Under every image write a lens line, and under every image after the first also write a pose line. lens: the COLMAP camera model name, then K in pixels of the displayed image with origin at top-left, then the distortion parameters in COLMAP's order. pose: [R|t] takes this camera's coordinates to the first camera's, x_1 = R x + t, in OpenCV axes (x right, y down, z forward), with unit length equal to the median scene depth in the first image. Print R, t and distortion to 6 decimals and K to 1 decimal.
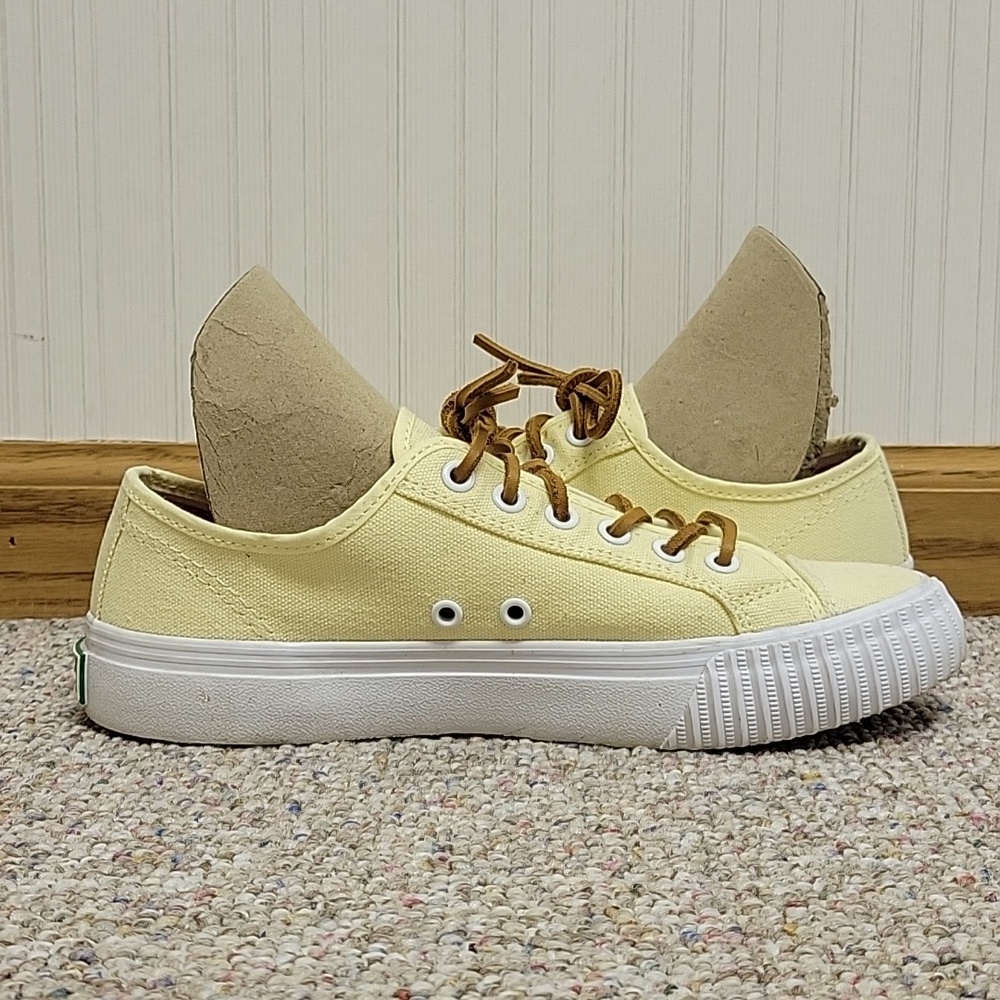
lens RADIAL K [[1743.5, 0, 507.3], [0, 1743.5, 496.1], [0, 0, 1]] dist [0.045219, 0.000000]
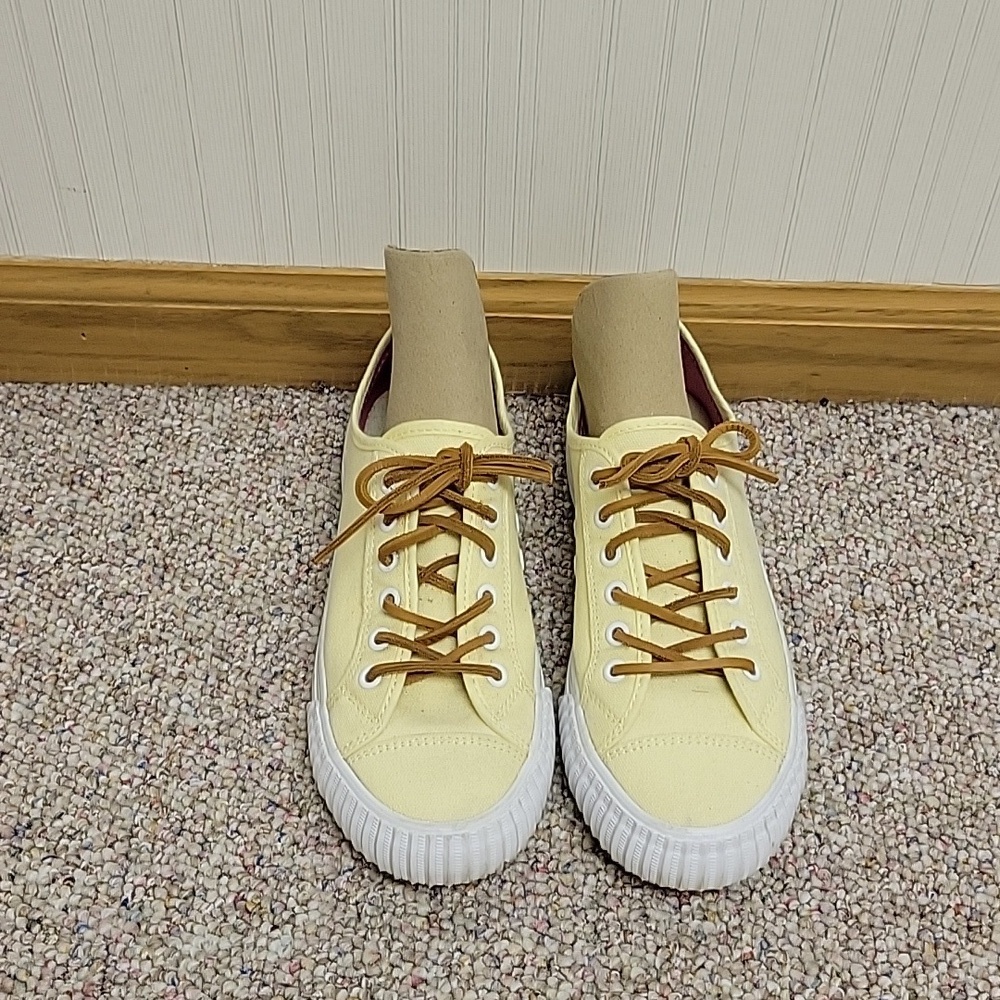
lens RADIAL K [[1743.5, 0, 499.8], [0, 1743.5, 497.5], [0, 0, 1]] dist [0.045219, 0.000000]
pose [[0.999640, 0.026330, 0.005087, 0.004694], [-0.022740, 0.731743, 0.681201, -1.226361], [0.014213, -0.681072, 0.732079, 0.066167]]
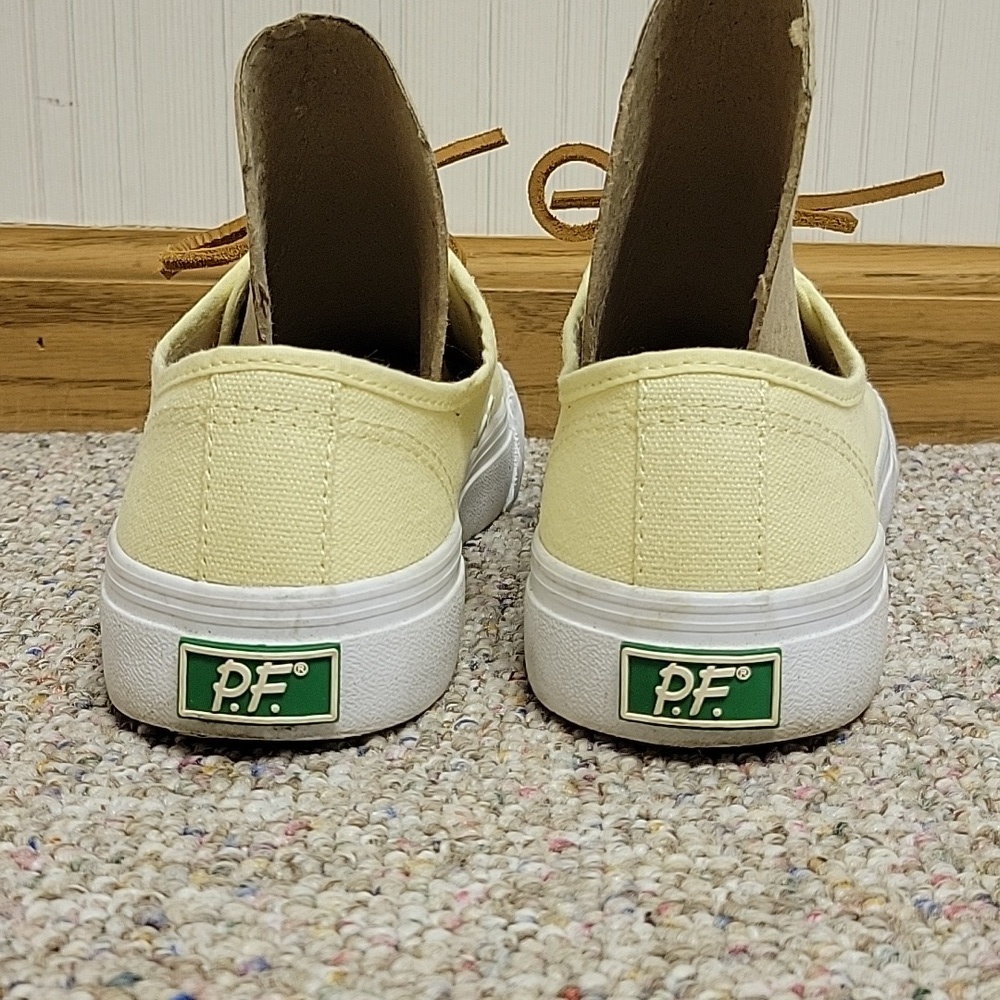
lens RADIAL K [[1743.5, 0, 492.7], [0, 1743.5, 507.3], [0, 0, 1]] dist [0.045219, 0.000000]
pose [[0.999660, 0.018396, -0.018490, -0.070195], [-0.015734, 0.990717, 0.135028, -0.023283], [0.020803, -0.134692, 0.990669, 0.228959]]
